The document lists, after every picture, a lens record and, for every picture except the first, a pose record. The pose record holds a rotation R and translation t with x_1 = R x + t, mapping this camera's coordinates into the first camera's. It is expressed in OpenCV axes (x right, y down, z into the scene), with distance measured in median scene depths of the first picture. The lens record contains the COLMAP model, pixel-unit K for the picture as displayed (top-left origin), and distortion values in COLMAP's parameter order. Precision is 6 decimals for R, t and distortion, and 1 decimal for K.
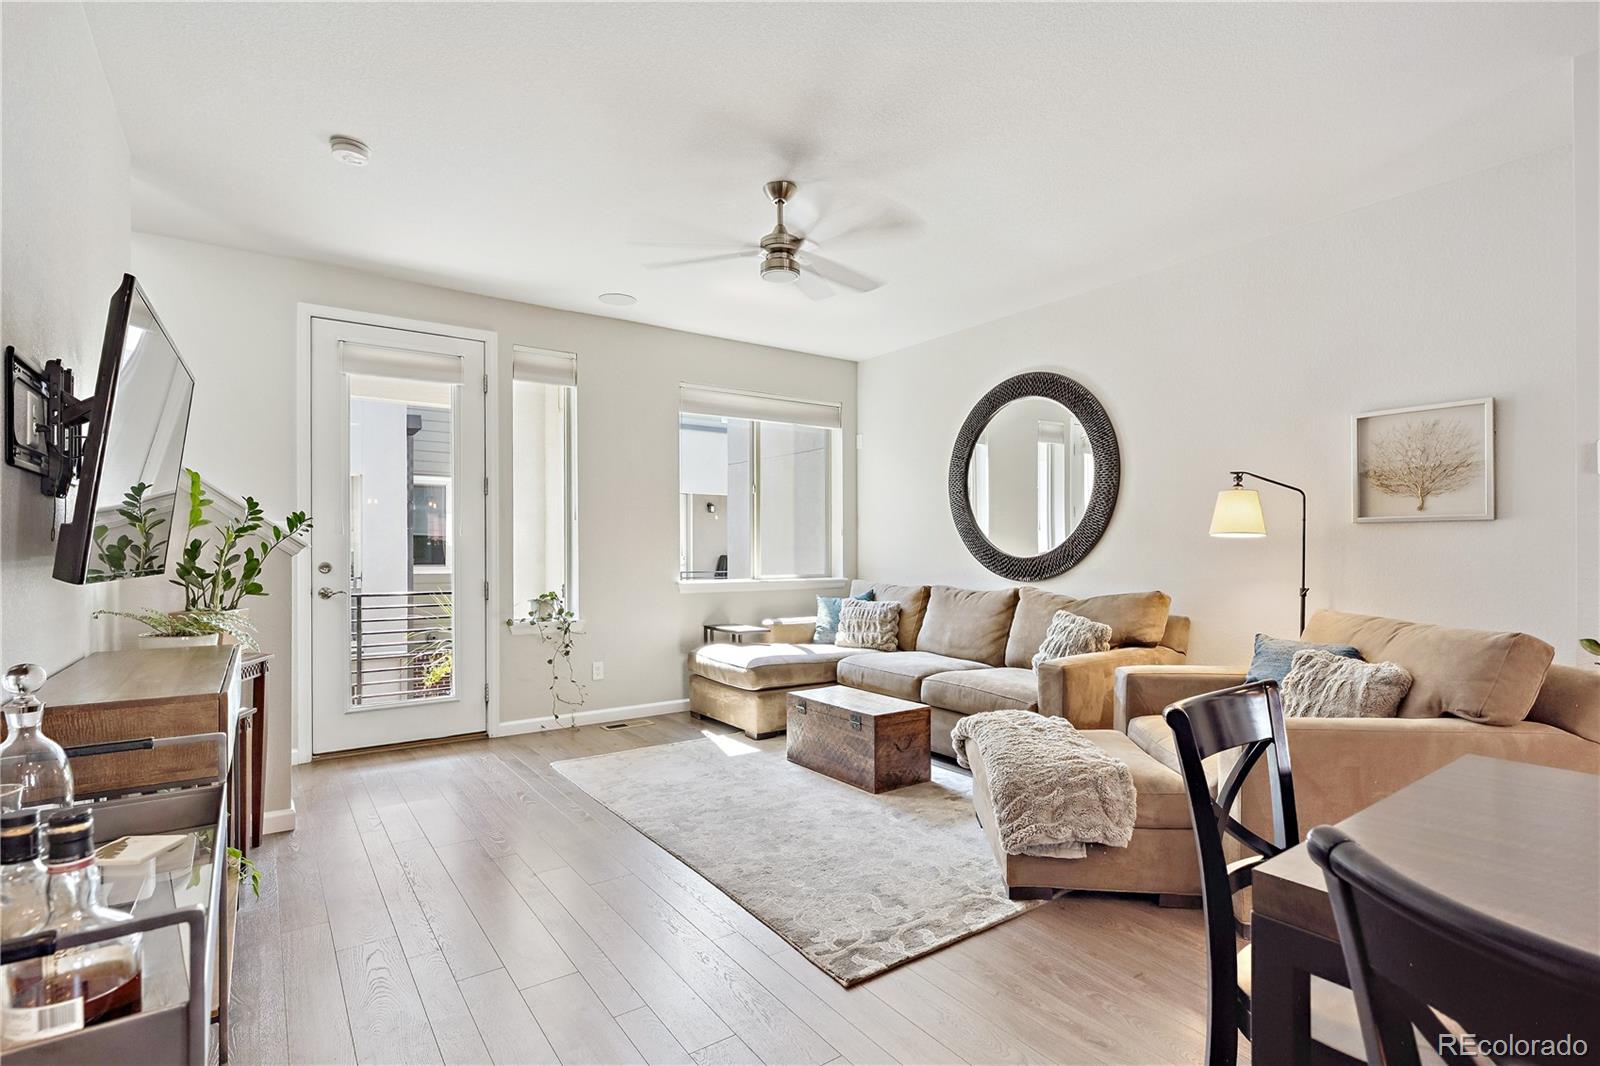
lens RADIAL K [[771.4, 0, 806.7], [0, 771.4, 553.1], [0, 0, 1]] dist [0.001139, -0.000027]
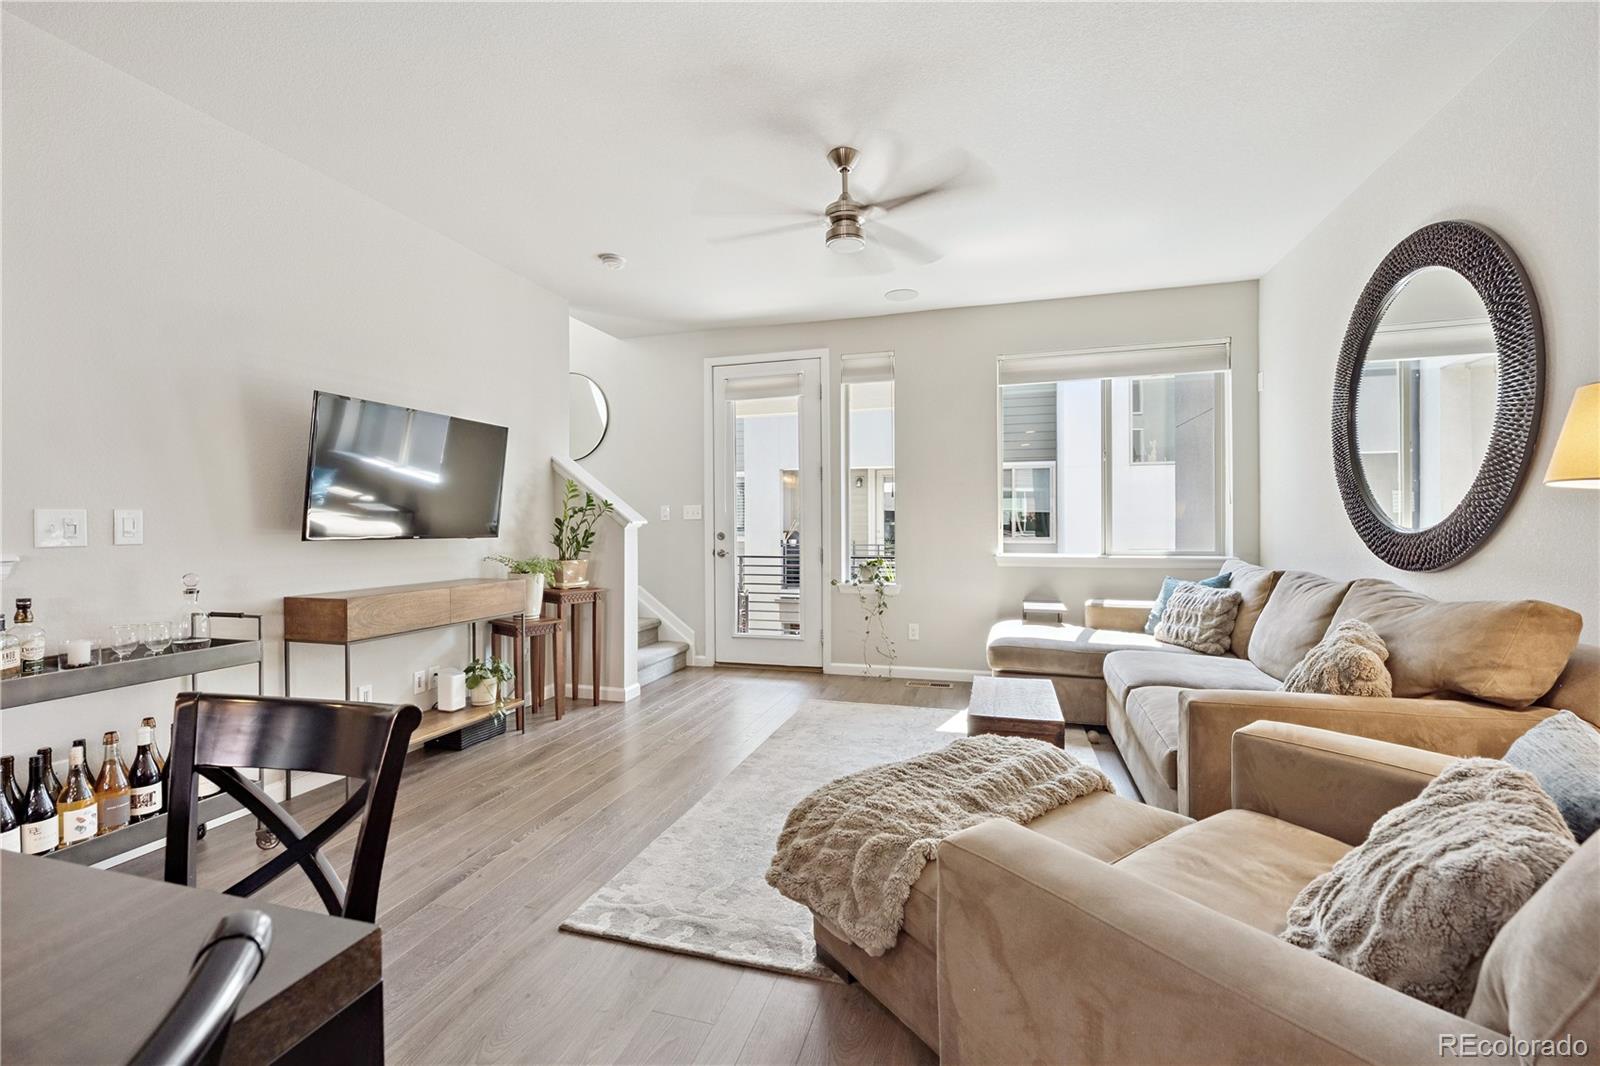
lens RADIAL K [[674.2, 0, 800.0], [0, 674.2, 533.0], [0, 0, 1]] dist [-0.003015, -0.000442]
pose [[0.615591, 0.007714, -0.788028, 0.438672], [0.000703, 0.999946, 0.010338, -0.000190], [0.788066, -0.006919, 0.615553, 0.303204]]
